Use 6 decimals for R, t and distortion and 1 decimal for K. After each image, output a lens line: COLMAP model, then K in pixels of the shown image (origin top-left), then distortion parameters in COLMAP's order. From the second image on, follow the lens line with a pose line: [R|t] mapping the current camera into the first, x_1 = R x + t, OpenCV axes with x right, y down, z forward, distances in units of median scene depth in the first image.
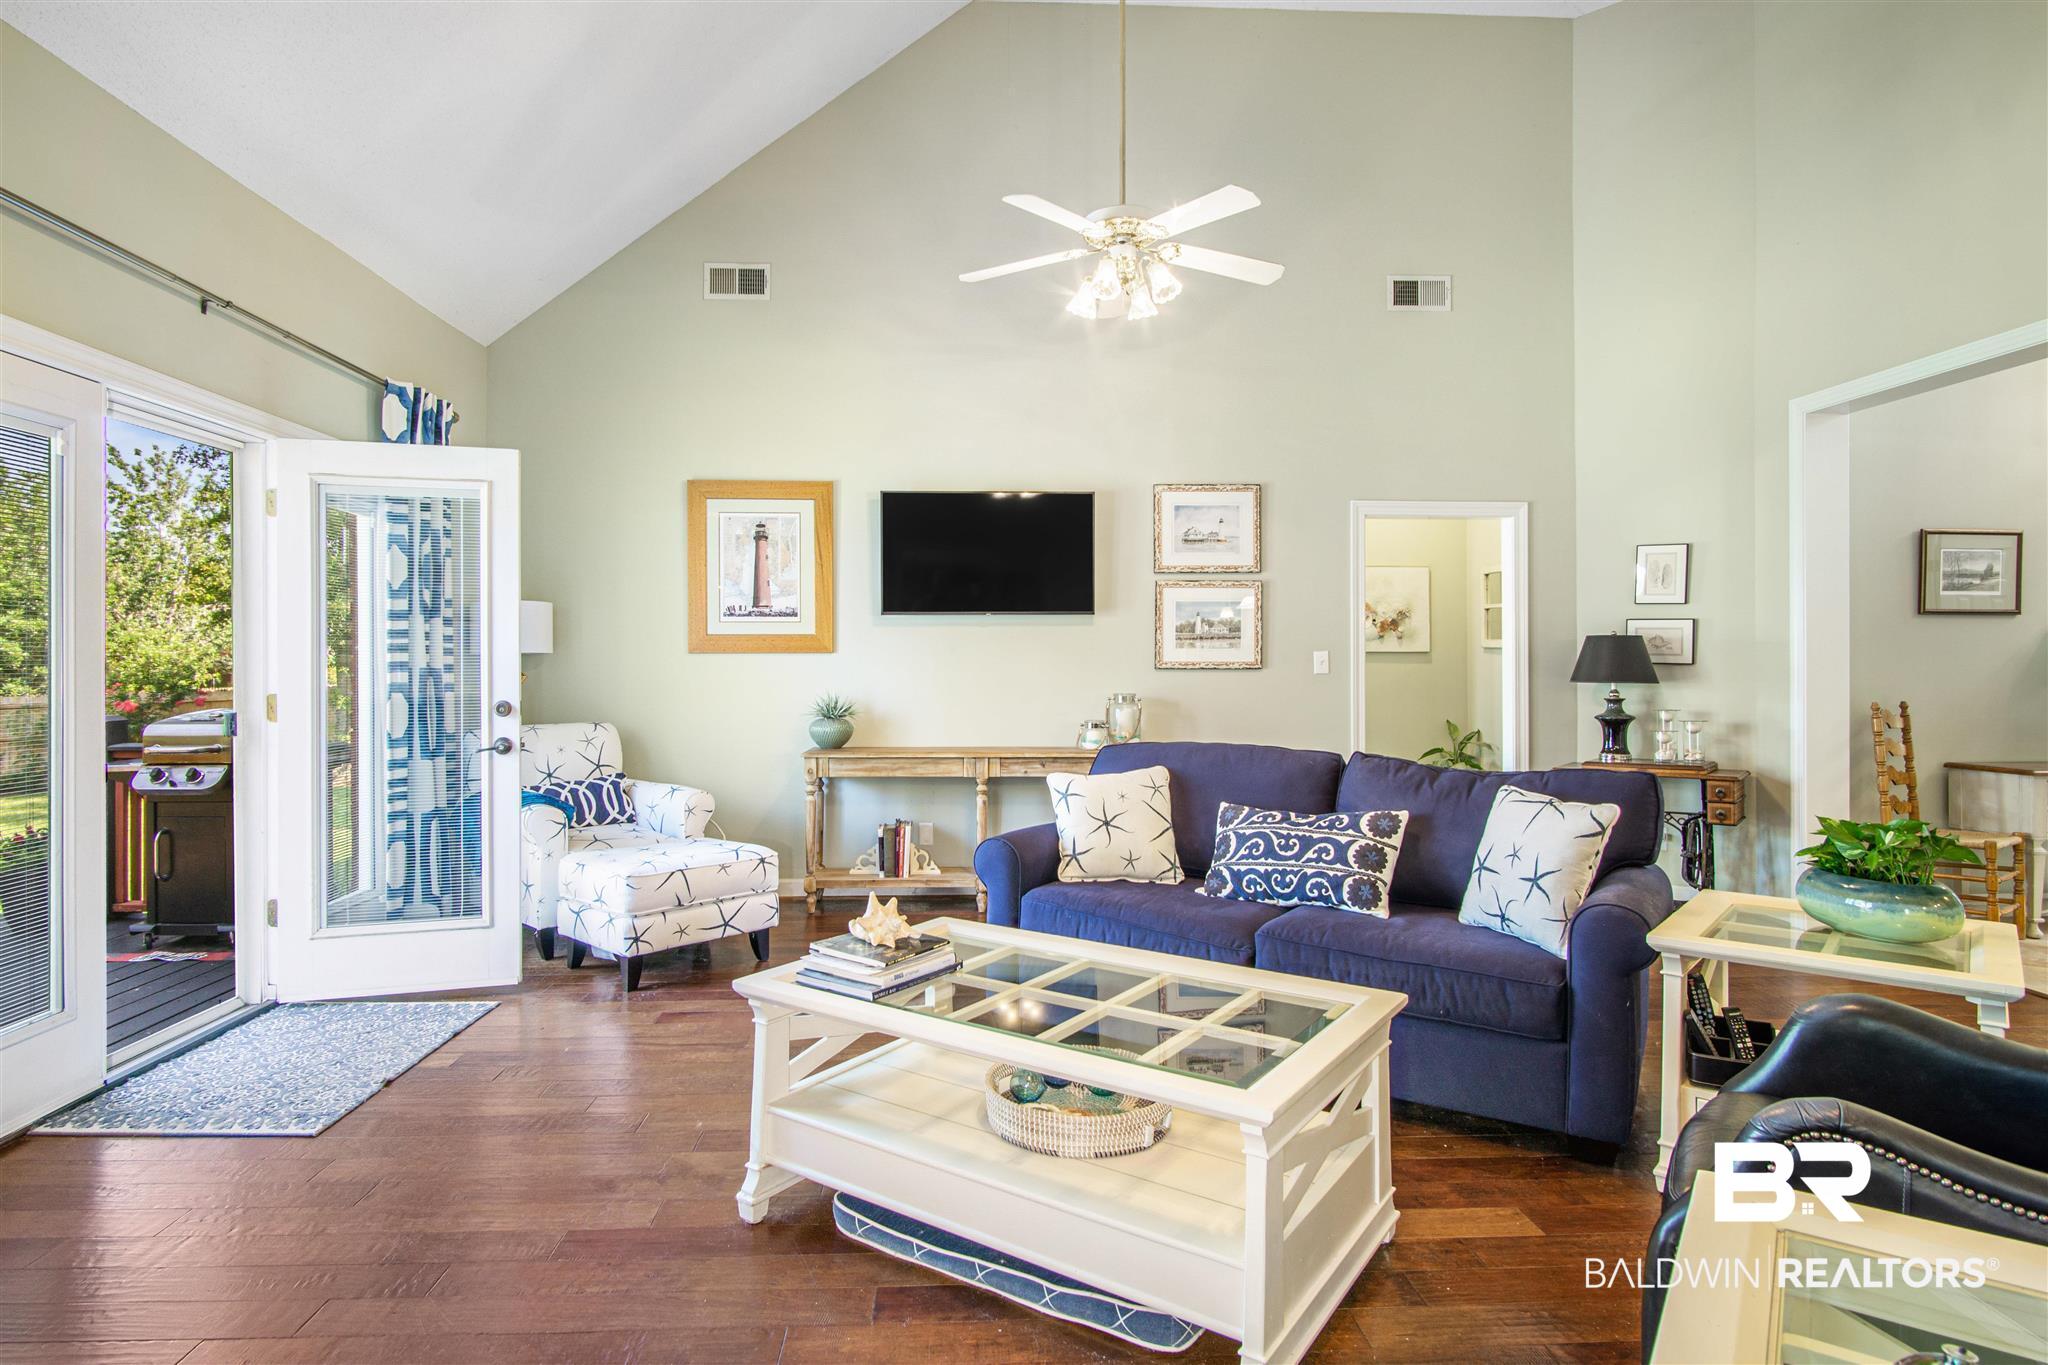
lens RADIAL K [[1110.3, 0, 983.2], [0, 1110.3, 661.2], [0, 0, 1]] dist [0.000548, -0.000926]
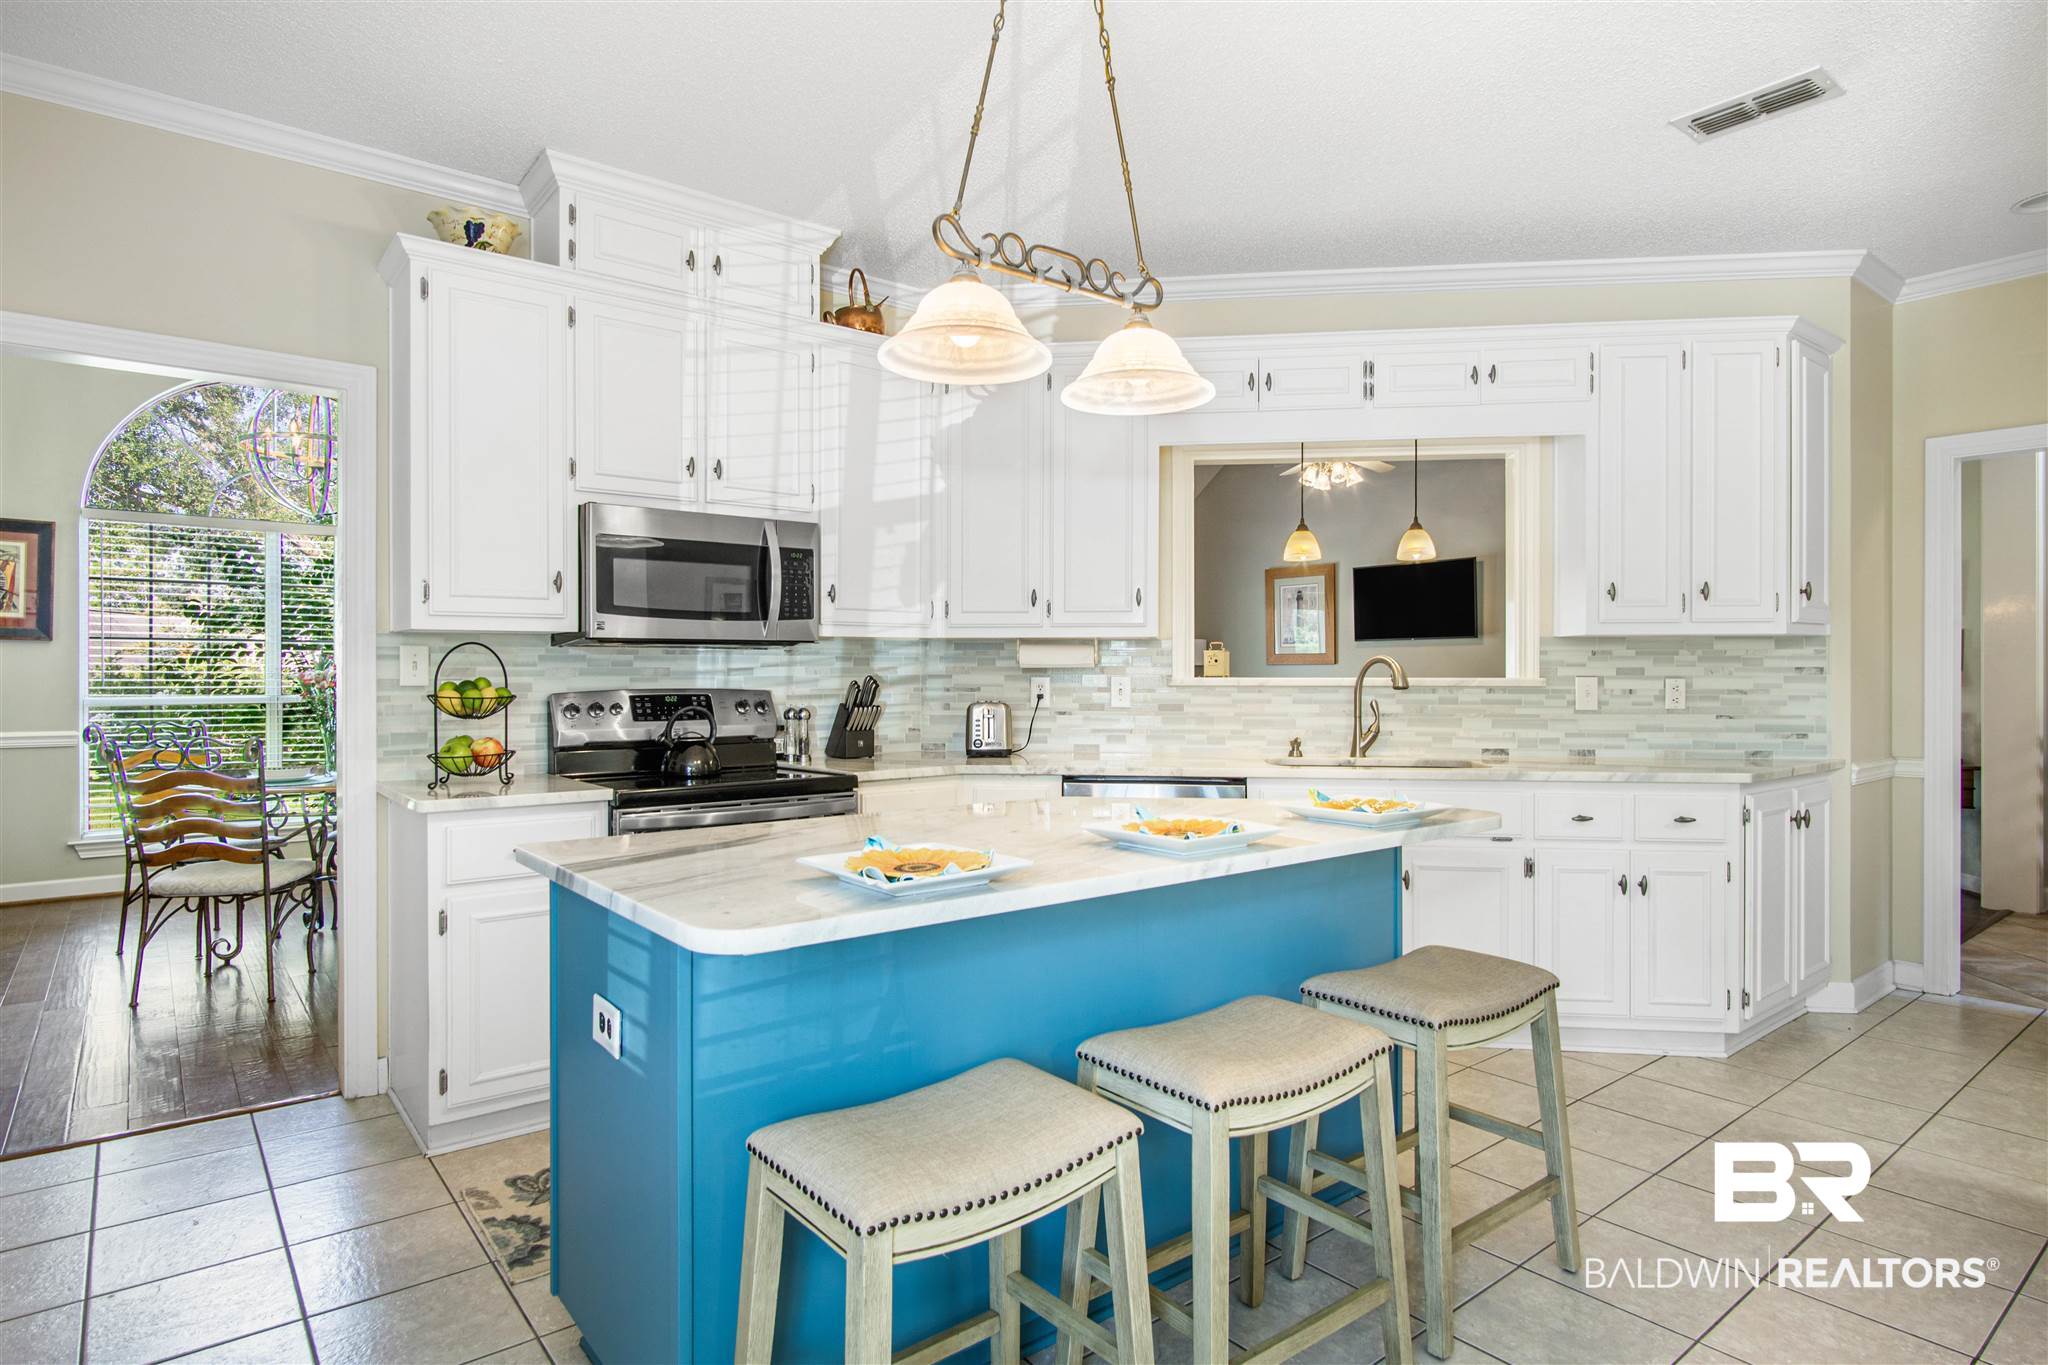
lens RADIAL K [[1101.9, 0, 1024.0], [0, 1101.9, 682.5], [0, 0, 1]] dist [-0.007272, -0.001266]
pose [[0.586063, 0.008409, -0.810222, 0.928404], [0.001532, 0.999933, 0.011486, -0.000069], [0.810264, -0.007973, 0.586011, -0.347542]]
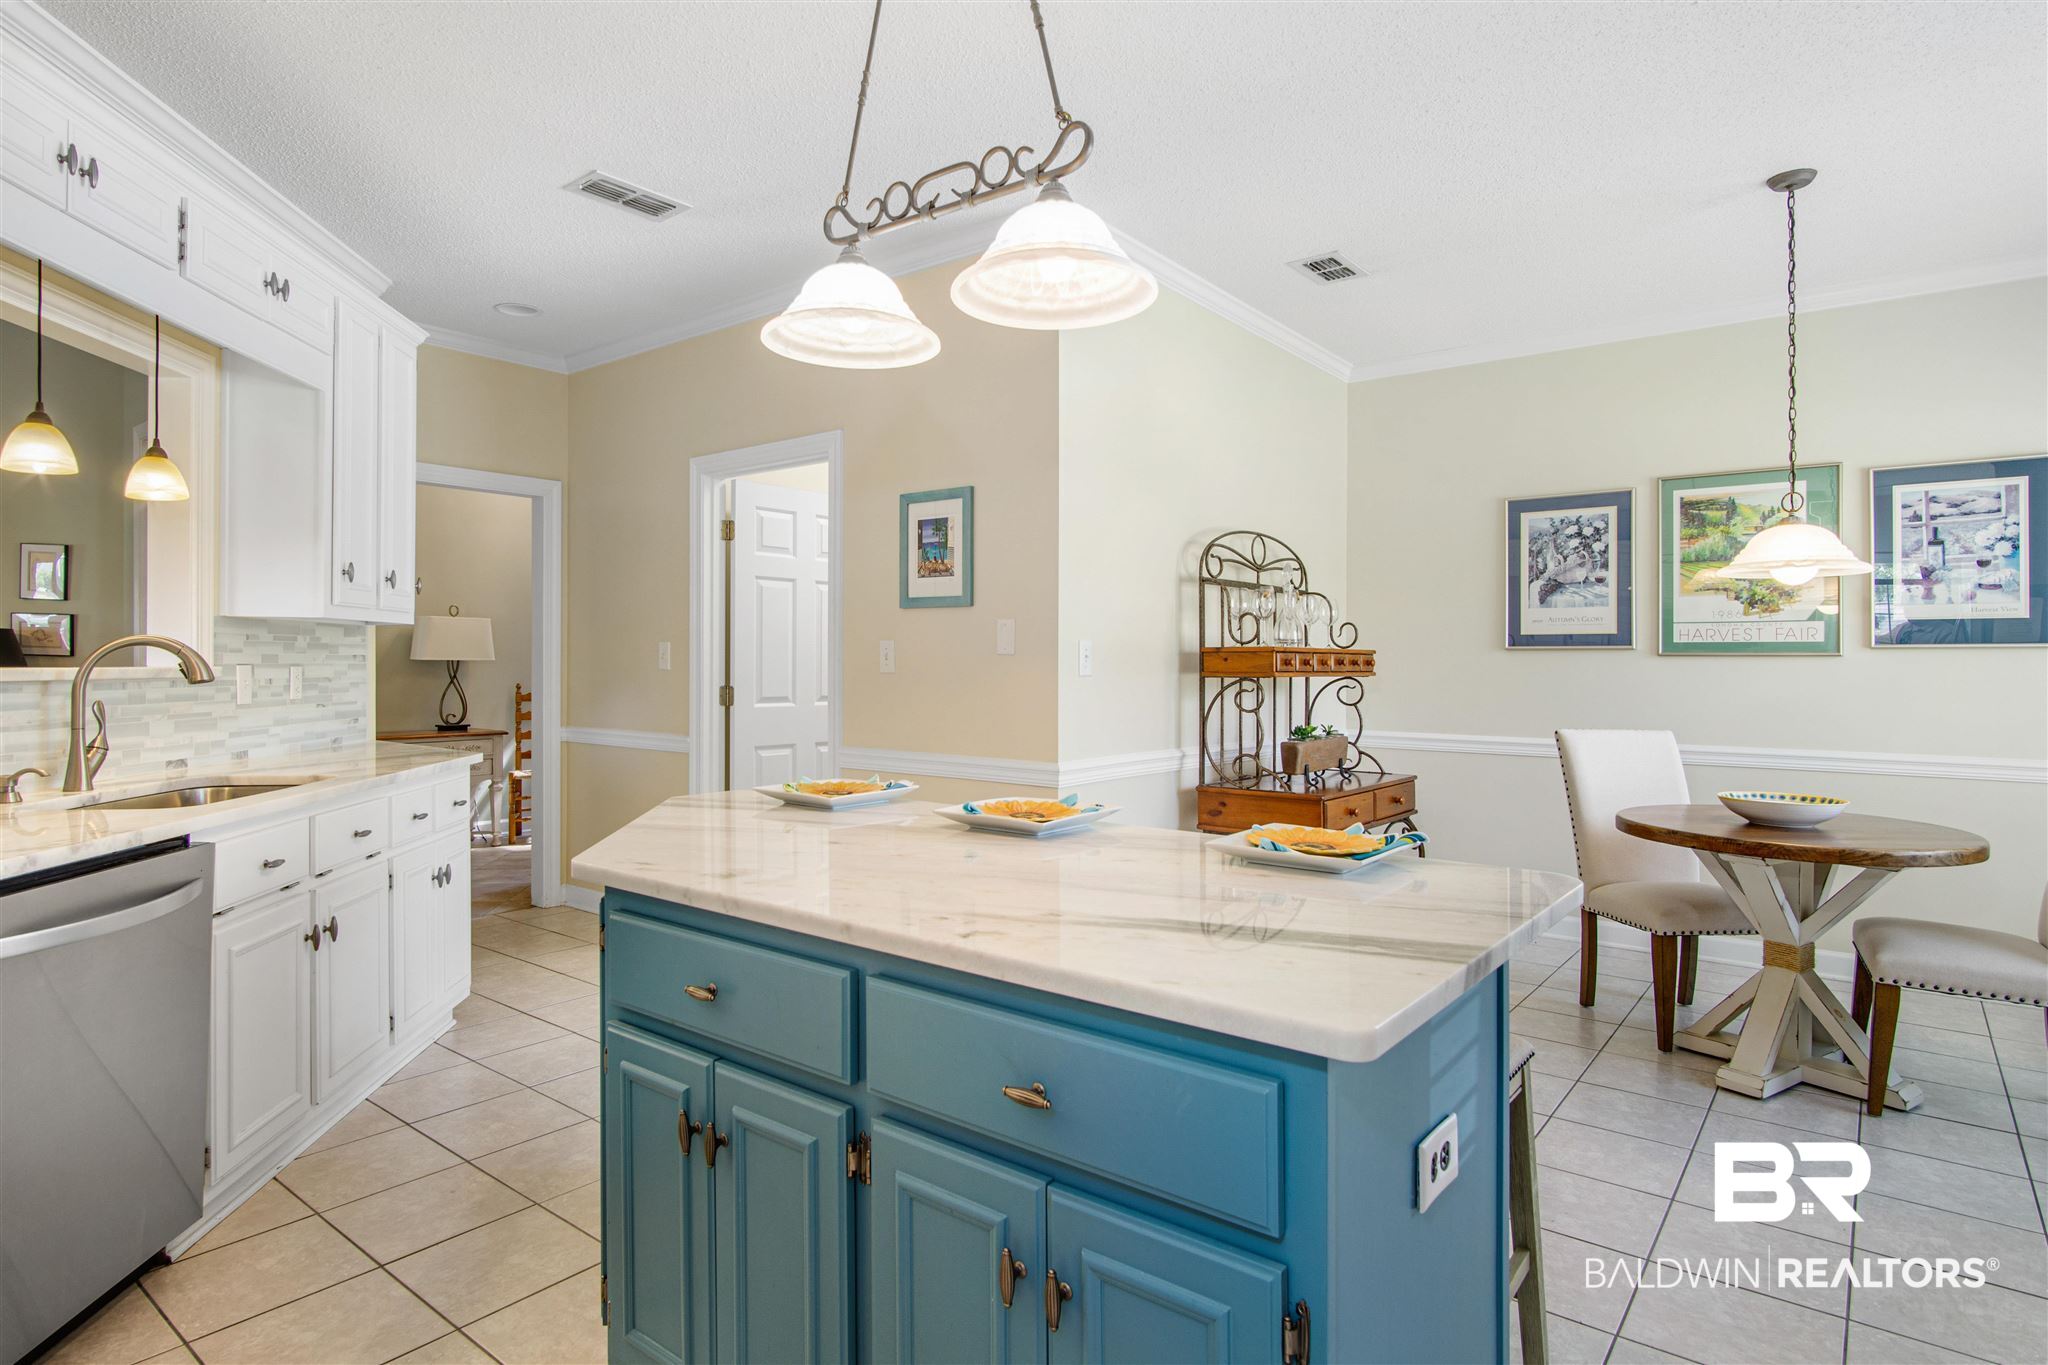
lens RADIAL K [[1110.3, 0, 983.2], [0, 1110.3, 661.2], [0, 0, 1]] dist [0.000548, -0.000926]
pose [[0.668497, 0.005971, 0.743691, 0.410213], [-0.008469, 0.999964, -0.000416, -0.000117], [-0.743667, -0.006020, 0.668523, -0.342688]]
